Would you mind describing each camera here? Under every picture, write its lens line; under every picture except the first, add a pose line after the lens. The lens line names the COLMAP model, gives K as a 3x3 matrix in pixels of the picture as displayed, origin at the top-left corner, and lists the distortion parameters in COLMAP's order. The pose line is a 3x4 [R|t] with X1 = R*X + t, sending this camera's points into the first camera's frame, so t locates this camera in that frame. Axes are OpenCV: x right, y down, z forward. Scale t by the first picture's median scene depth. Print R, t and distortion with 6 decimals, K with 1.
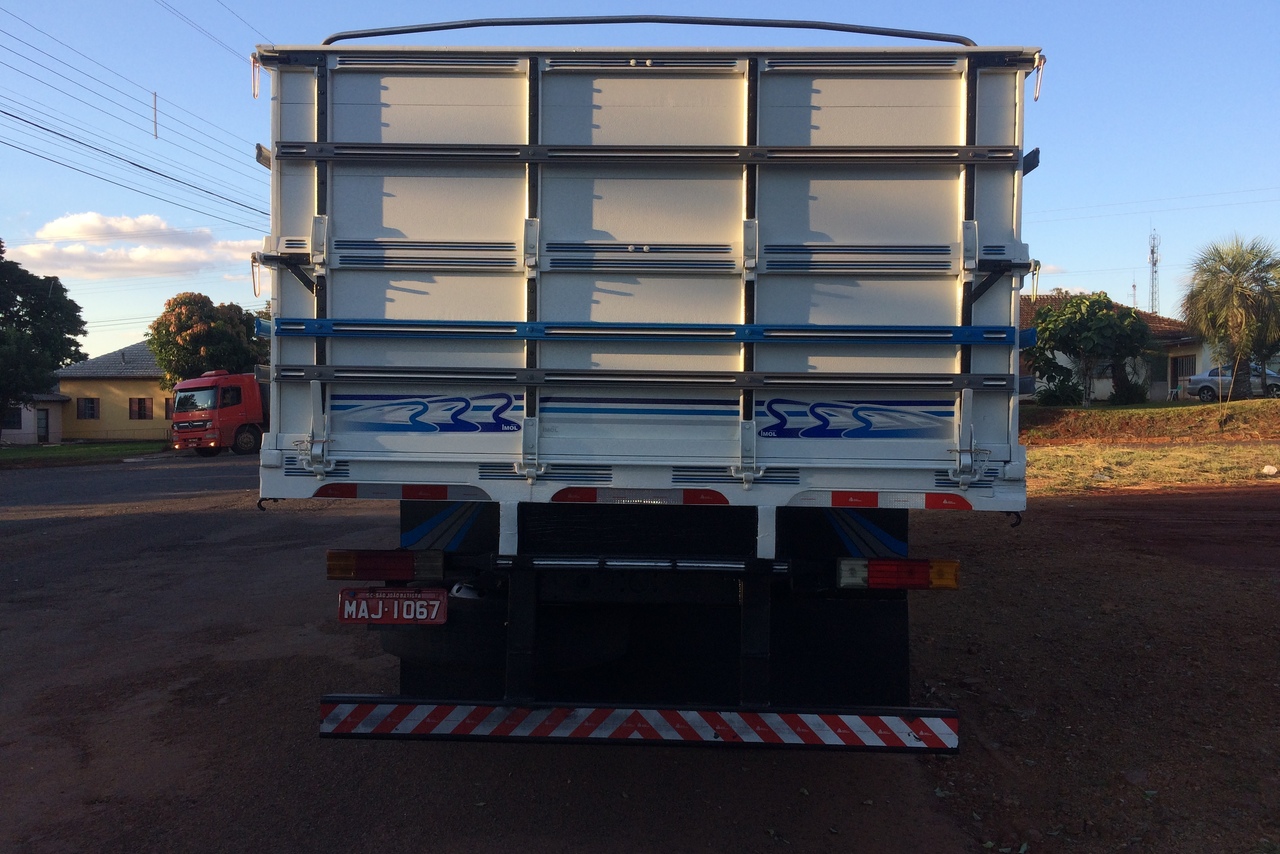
lens RADIAL K [[1150.6, 0, 640.0], [0, 1150.6, 427.0], [0, 0, 1]] dist [0.104405, -0.143297]
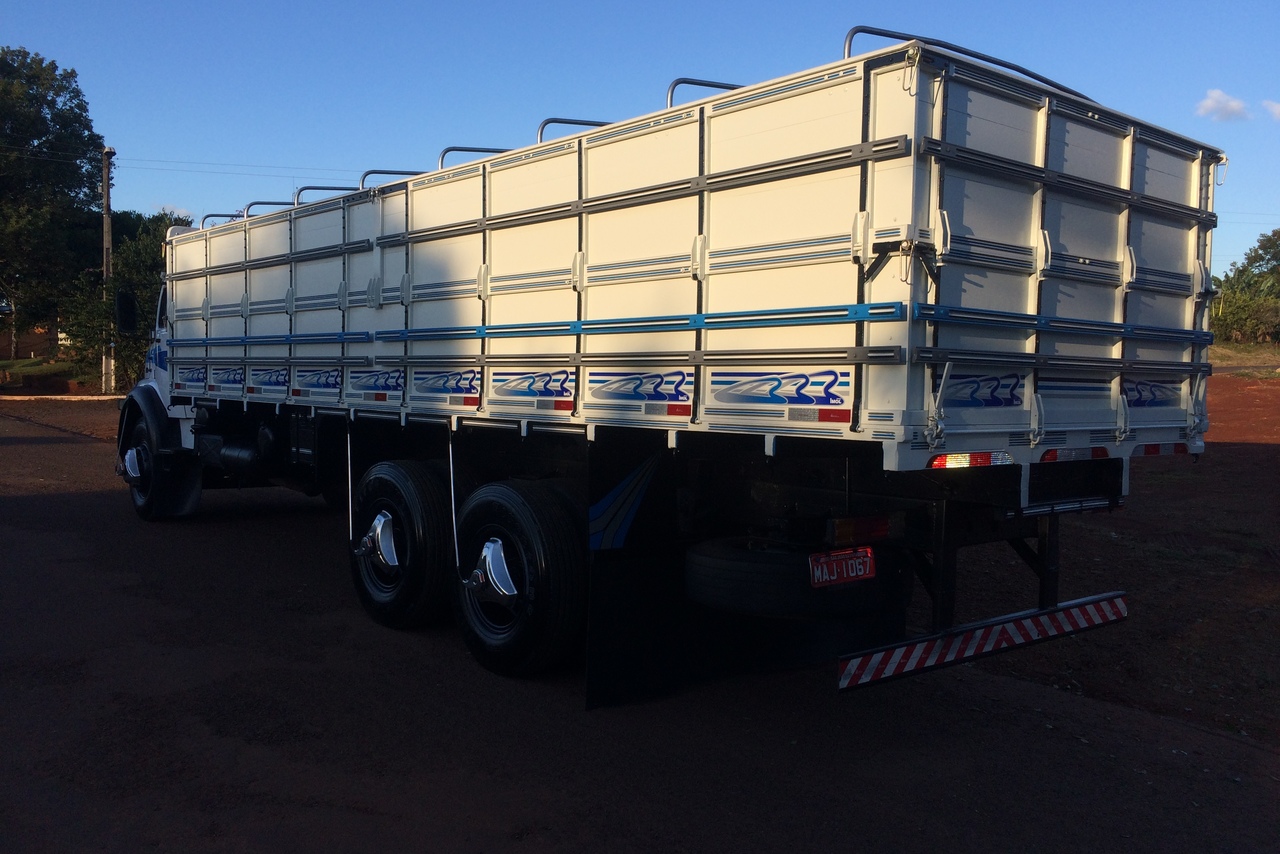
lens RADIAL K [[1080.8, 0, 640.0], [0, 1080.8, 427.0], [0, 0, 1]] dist [0.093326, -0.000221]
pose [[0.728501, -0.027613, 0.684488, -1.101782], [0.002567, 0.999290, 0.037580, -0.016339], [-0.685040, -0.025619, 0.728055, 0.409256]]
